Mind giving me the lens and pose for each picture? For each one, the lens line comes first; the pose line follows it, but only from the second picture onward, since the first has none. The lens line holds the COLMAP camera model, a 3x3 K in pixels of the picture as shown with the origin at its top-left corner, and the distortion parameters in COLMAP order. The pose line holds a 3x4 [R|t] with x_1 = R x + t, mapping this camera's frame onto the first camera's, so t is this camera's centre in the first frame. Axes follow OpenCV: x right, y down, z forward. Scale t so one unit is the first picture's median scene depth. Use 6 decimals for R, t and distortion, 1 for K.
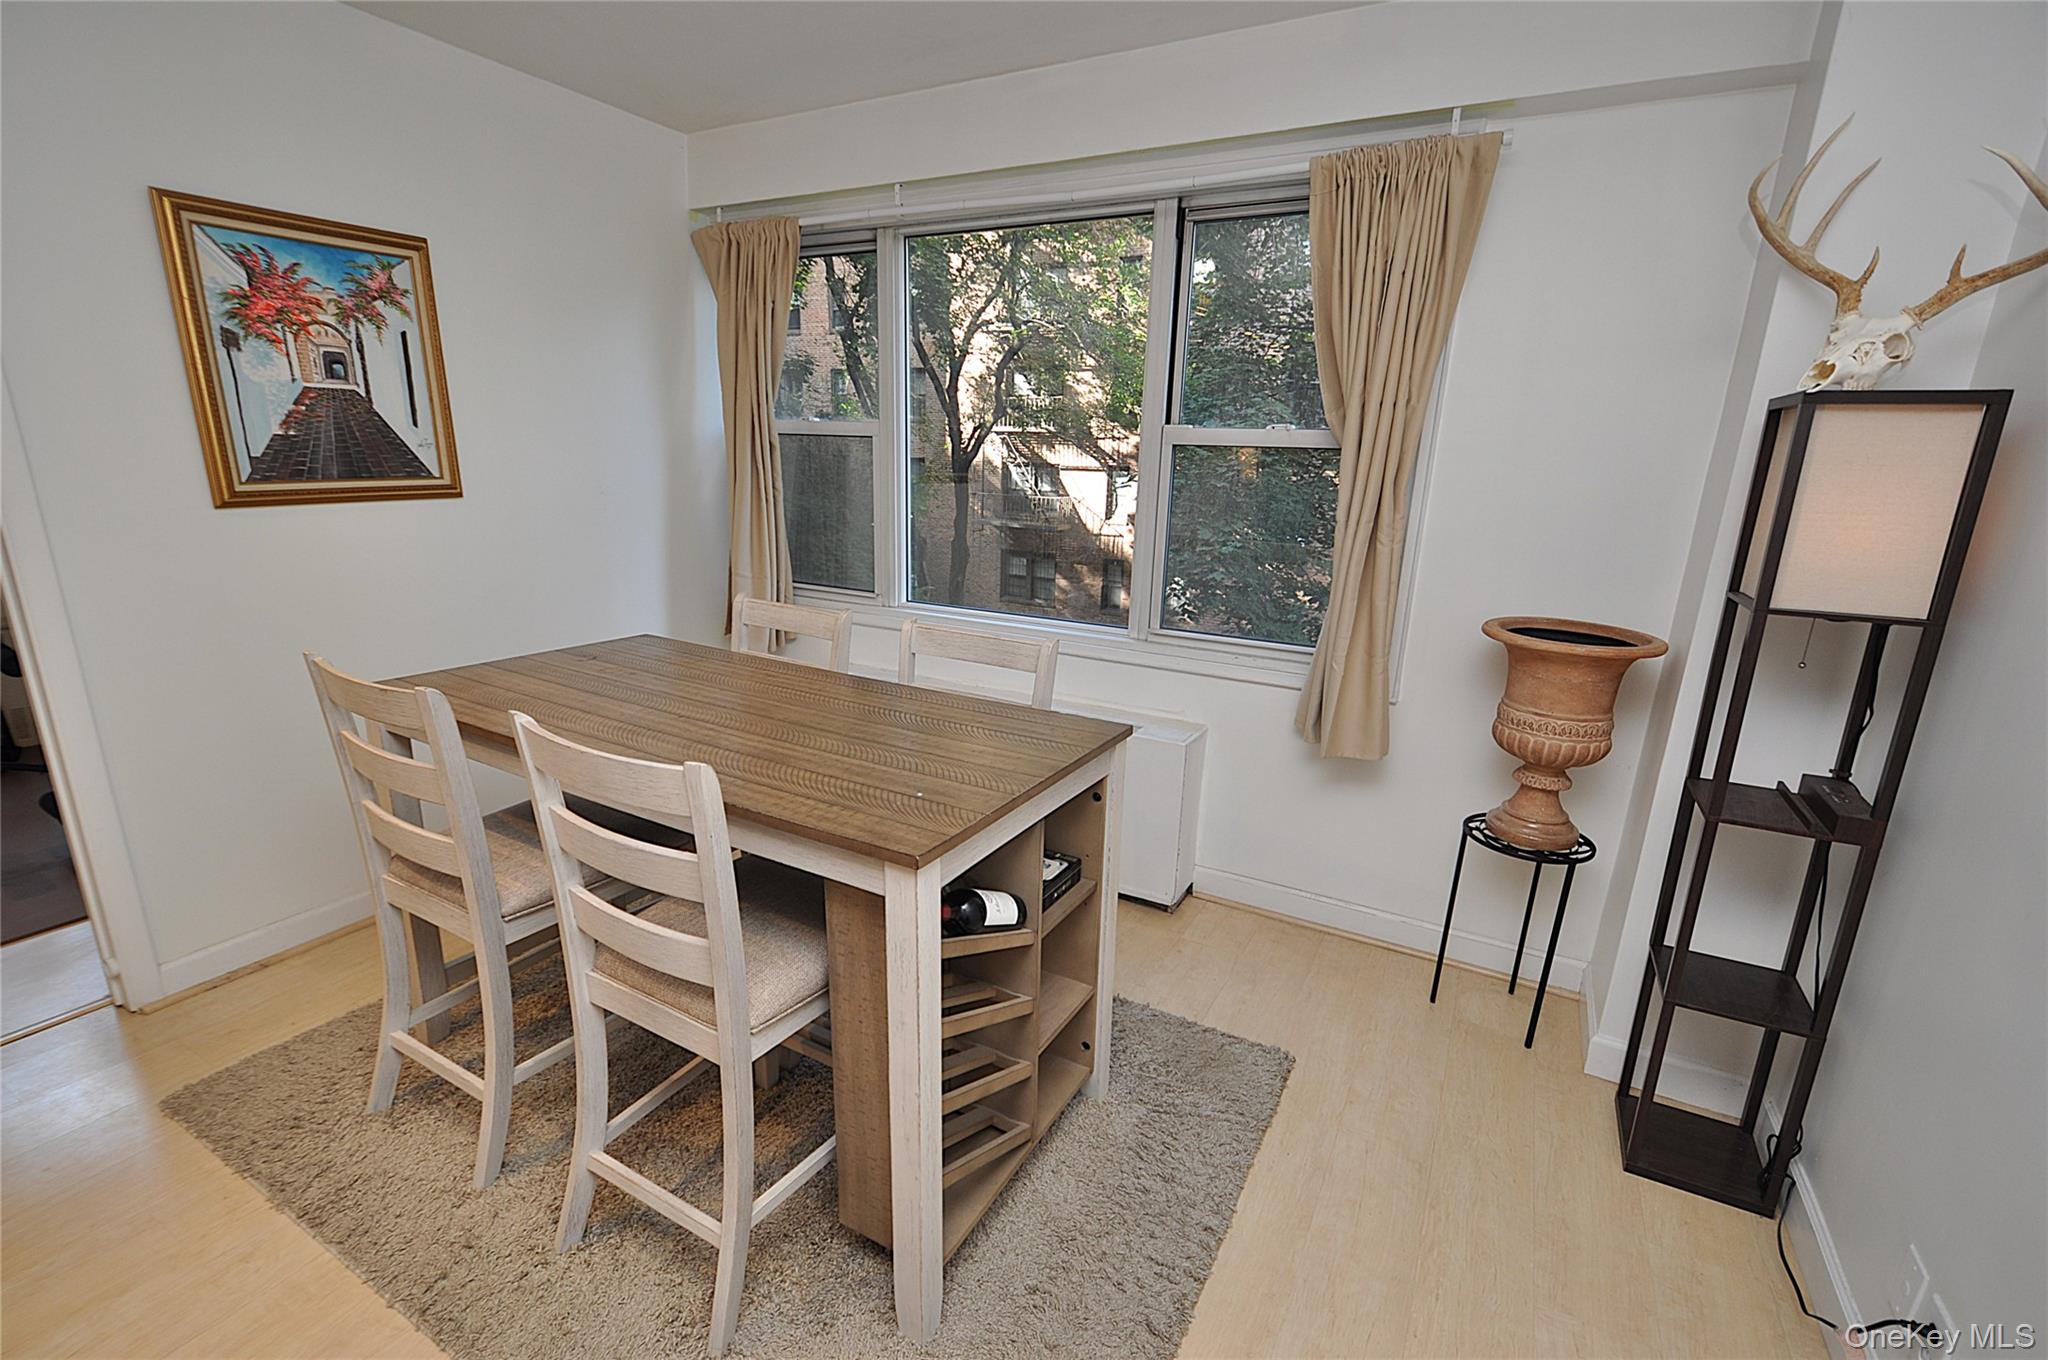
lens RADIAL K [[907.8, 0, 1027.2], [0, 907.8, 701.8], [0, 0, 1]] dist [-0.009176, -0.000514]
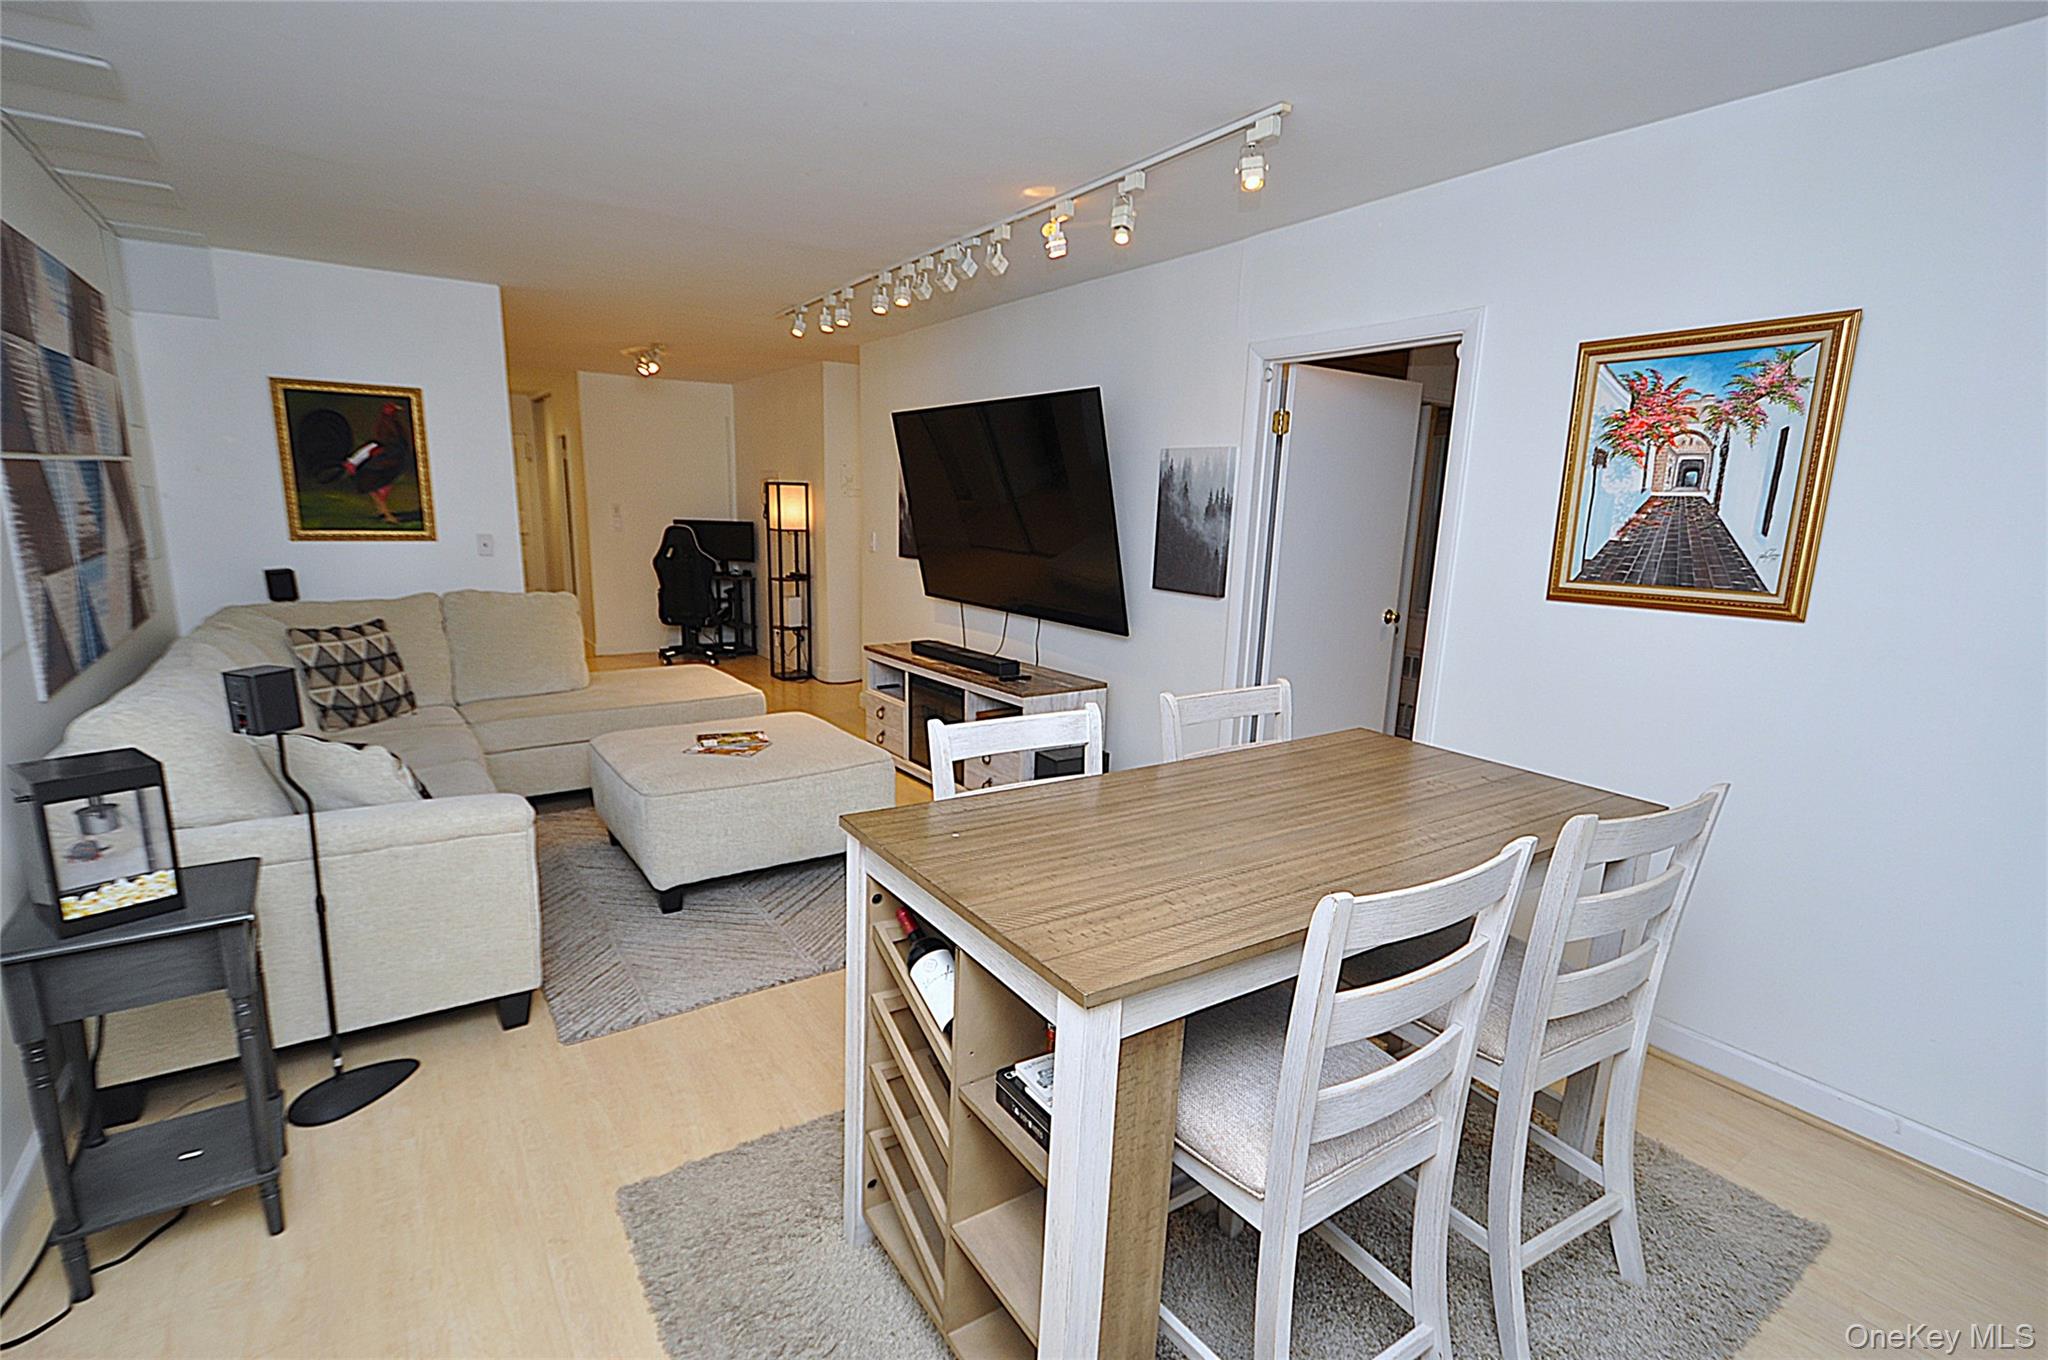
lens RADIAL K [[940.1, 0, 1022.3], [0, 940.1, 707.7], [0, 0, 1]] dist [0.005877, -0.006316]
pose [[-0.450625, 0.143502, -0.881104, 0.506643], [-0.285238, 0.912112, 0.294432, -0.242852], [0.845918, 0.384003, -0.370088, 0.890644]]
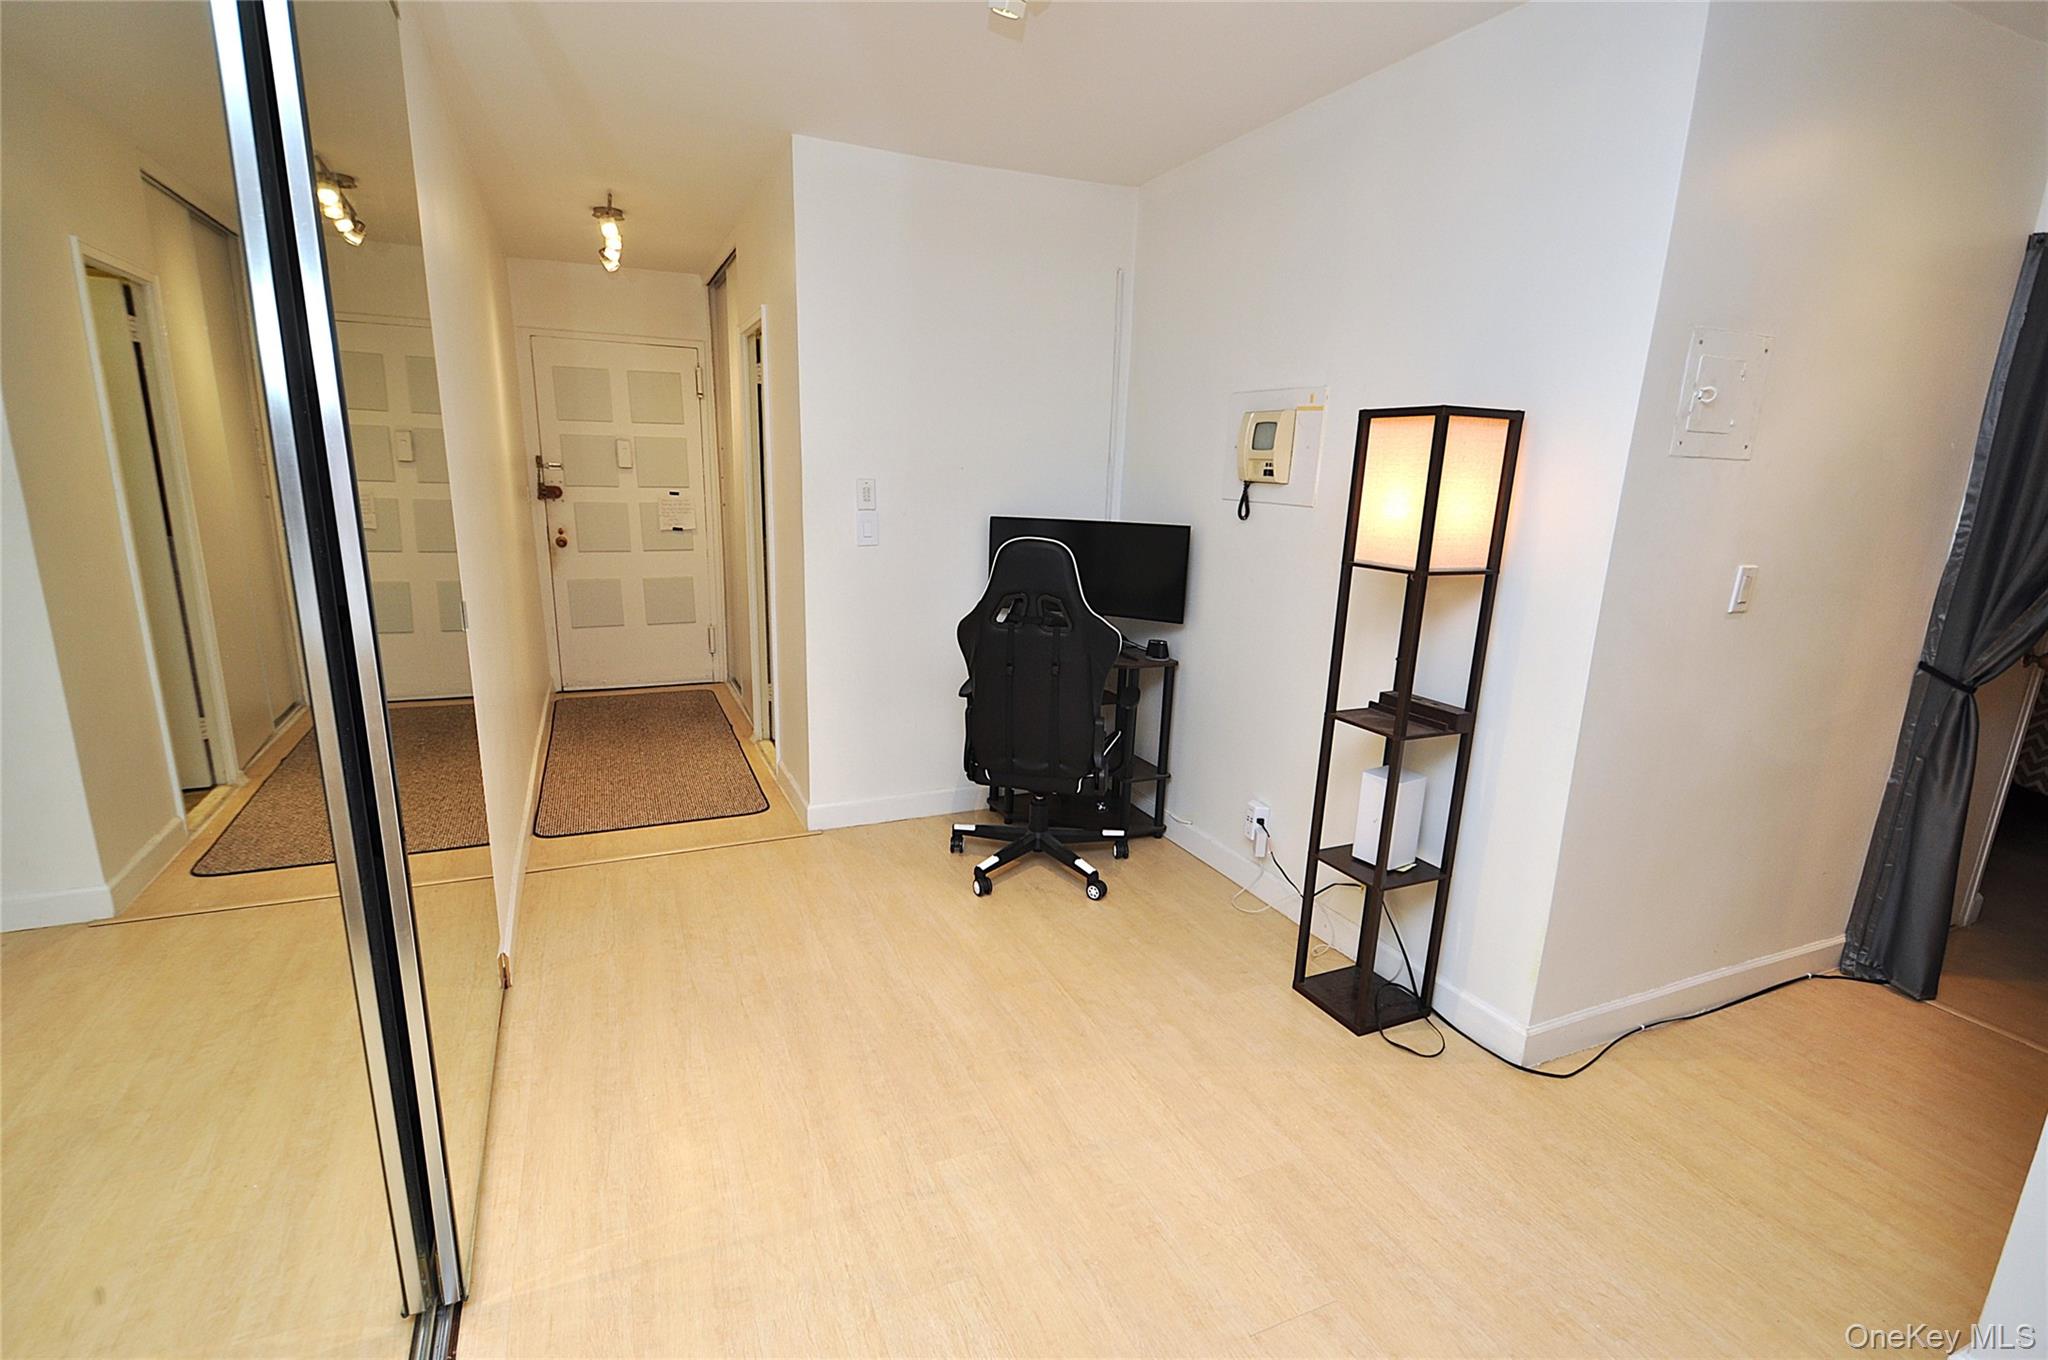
lens RADIAL K [[945.4, 0, 997.9], [0, 945.4, 713.1], [0, 0, 1]] dist [0.021065, -0.000222]
pose [[-0.622679, 0.150791, -0.767810, -0.984582], [-0.259597, 0.885870, 0.384505, 0.239277], [0.738160, 0.438744, -0.512468, -0.958061]]
